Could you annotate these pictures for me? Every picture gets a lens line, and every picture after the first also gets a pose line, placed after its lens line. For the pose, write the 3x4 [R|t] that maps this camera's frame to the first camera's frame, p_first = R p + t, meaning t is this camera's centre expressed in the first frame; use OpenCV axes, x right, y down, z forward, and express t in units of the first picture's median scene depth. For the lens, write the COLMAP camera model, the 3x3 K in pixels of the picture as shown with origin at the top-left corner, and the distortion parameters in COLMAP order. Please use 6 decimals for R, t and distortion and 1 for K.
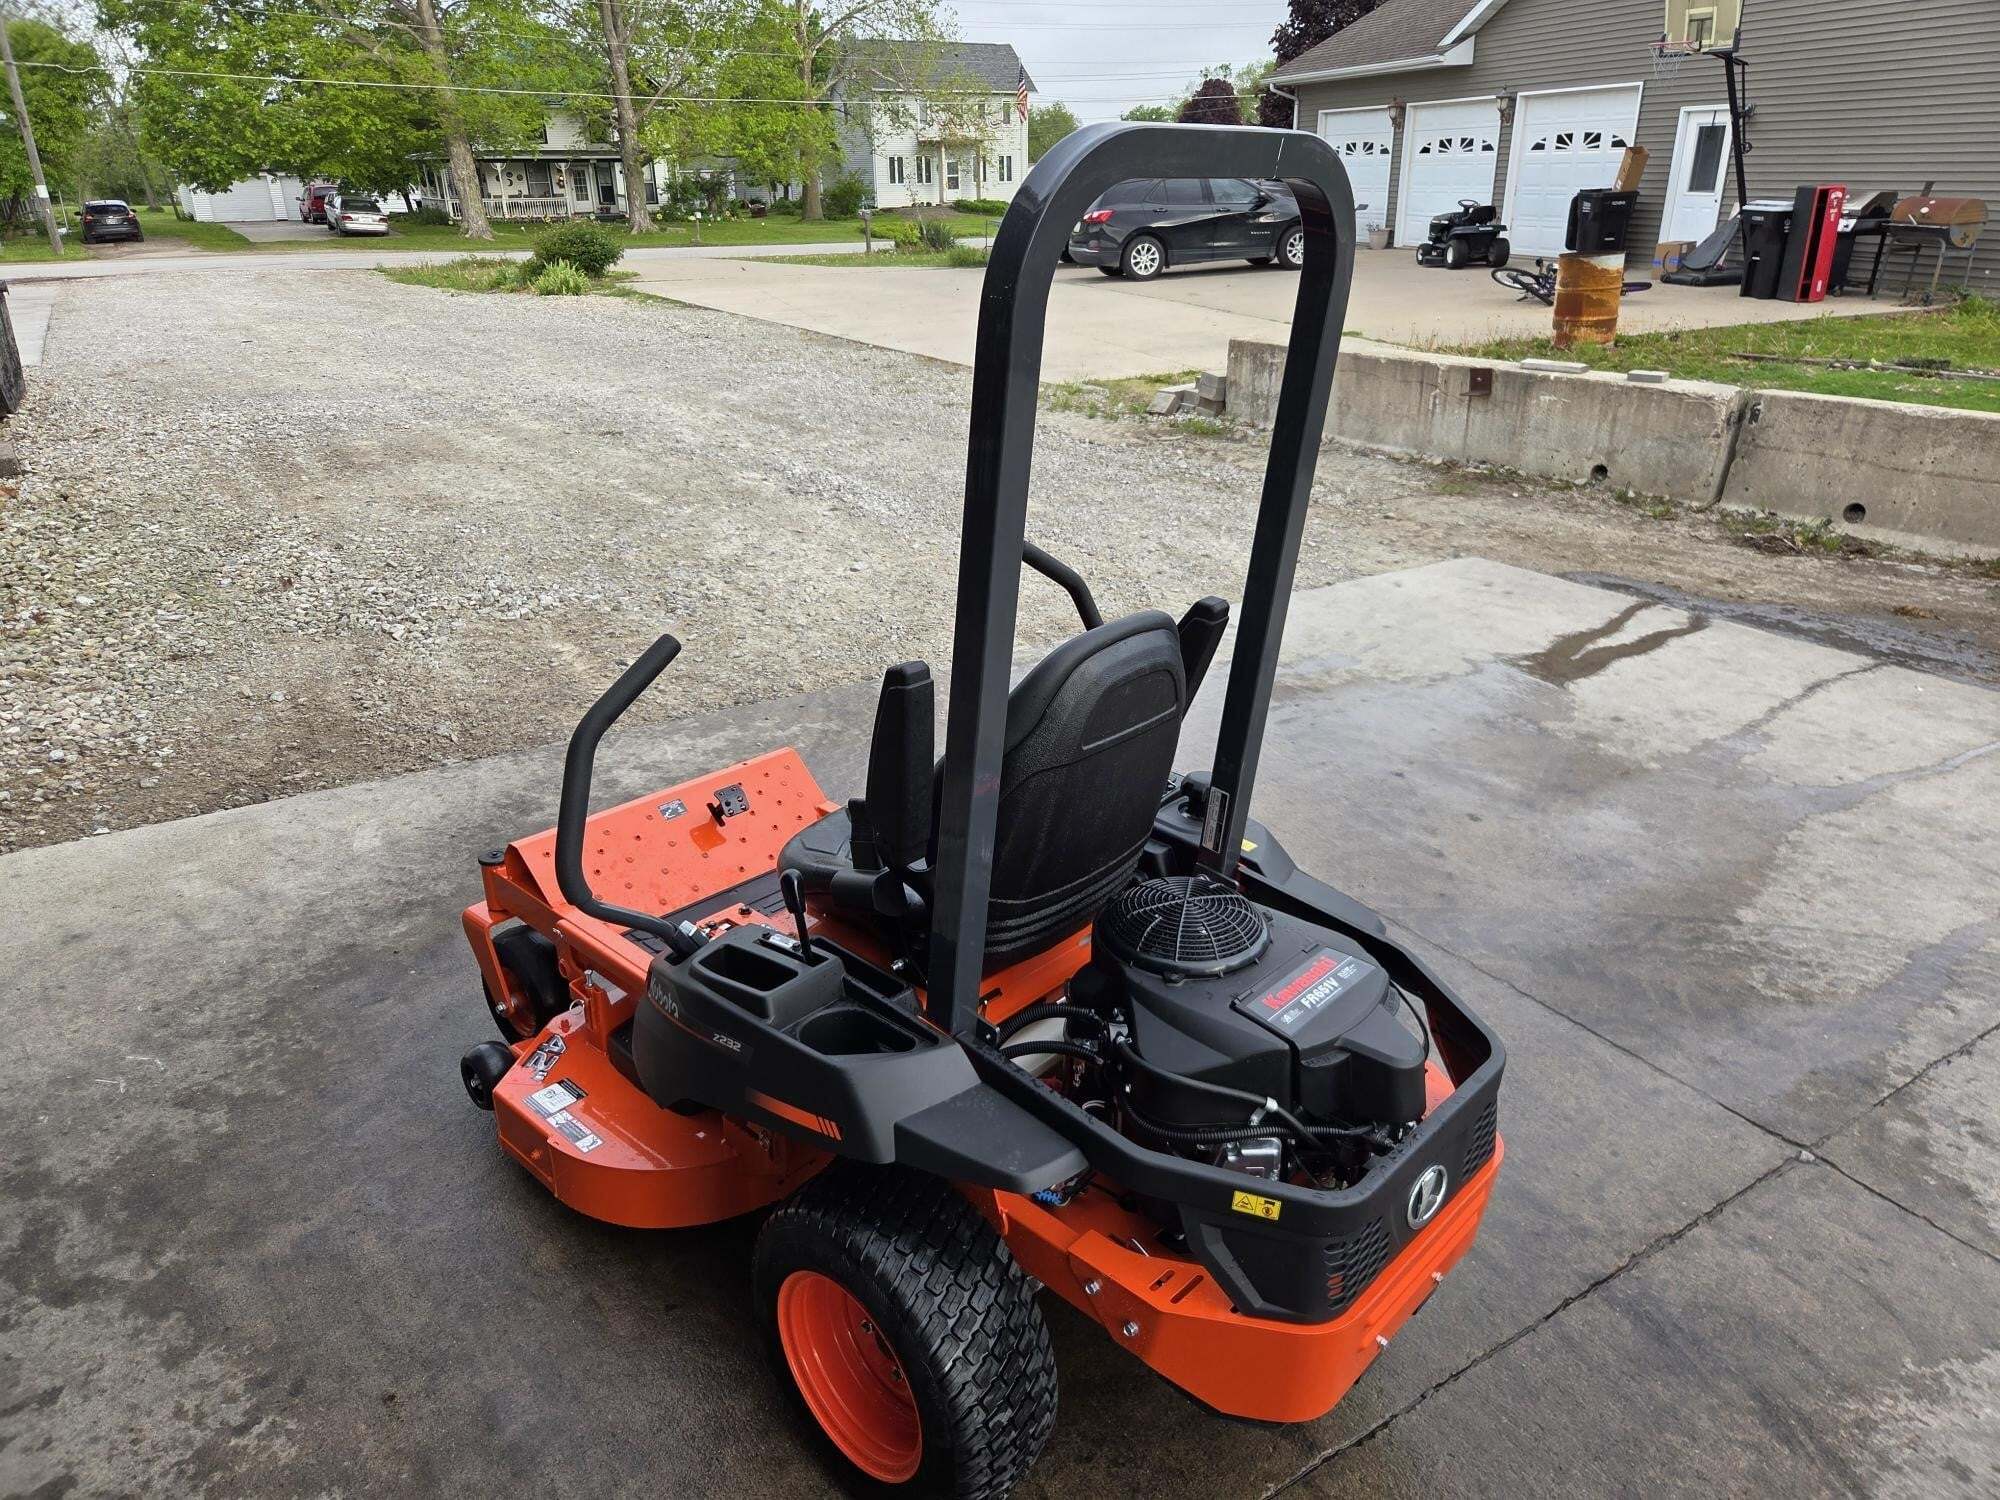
lens RADIAL K [[1497.5, 0, 999.7], [0, 1497.5, 714.7], [0, 0, 1]] dist [0.050815, -0.063642]
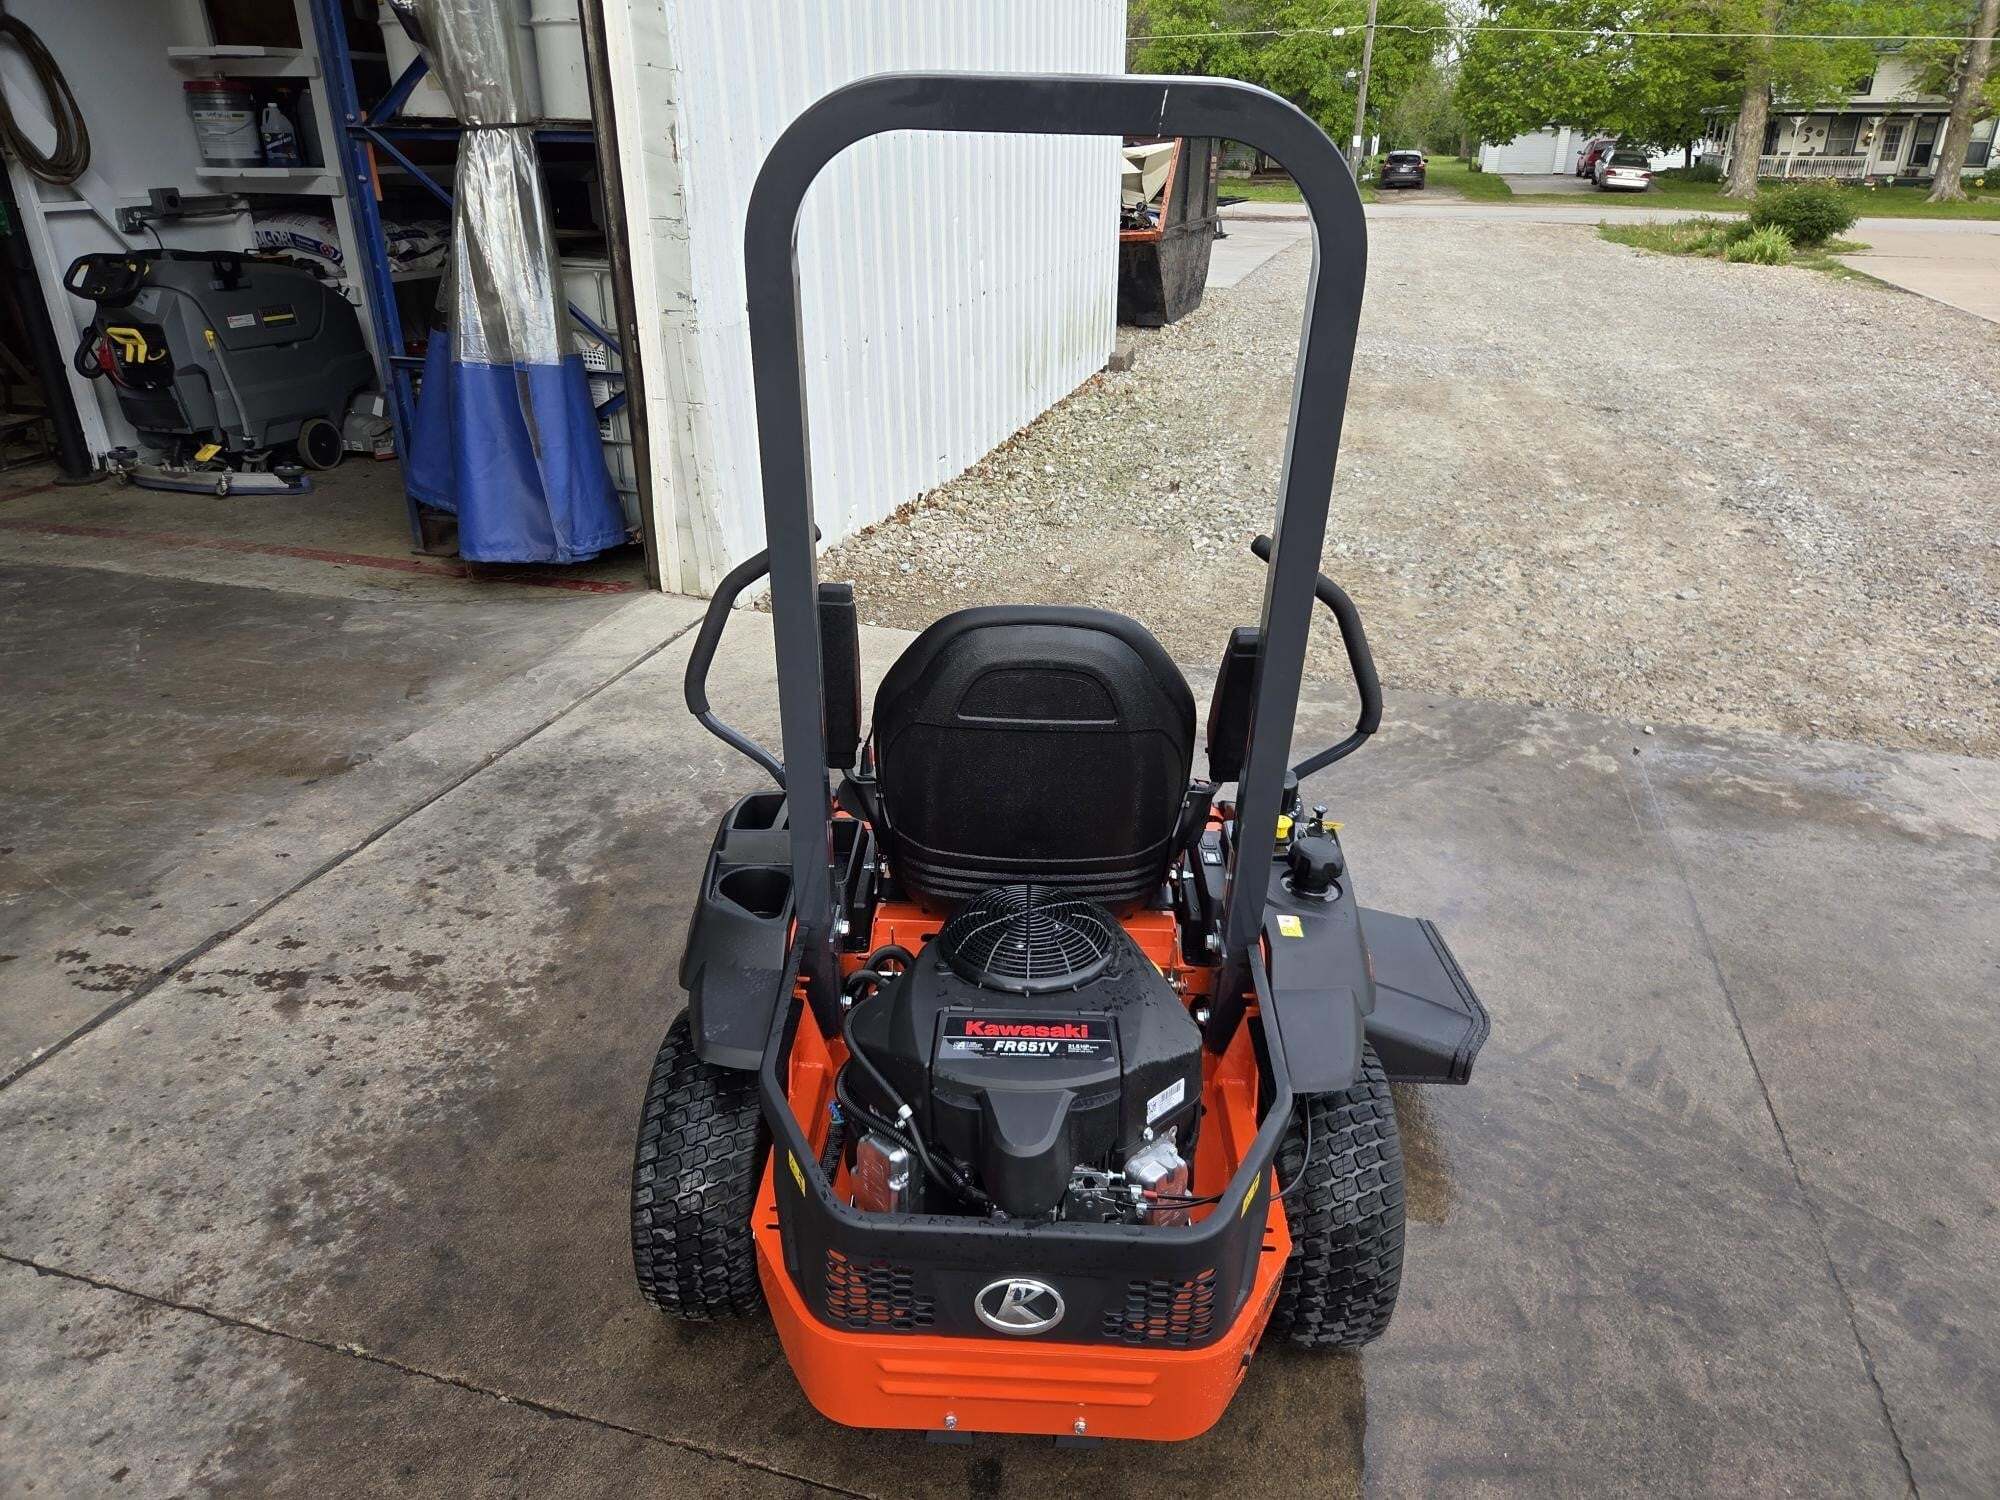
lens RADIAL K [[1496.3, 0, 1000.0], [0, 1496.3, 750.0], [0, 0, 1]] dist [0.041197, -0.048710]
pose [[0.598396, 0.314029, -0.737095, 0.180264], [-0.279835, 0.943966, 0.174985, -0.030176], [0.750743, 0.101554, 0.652742, 0.085430]]
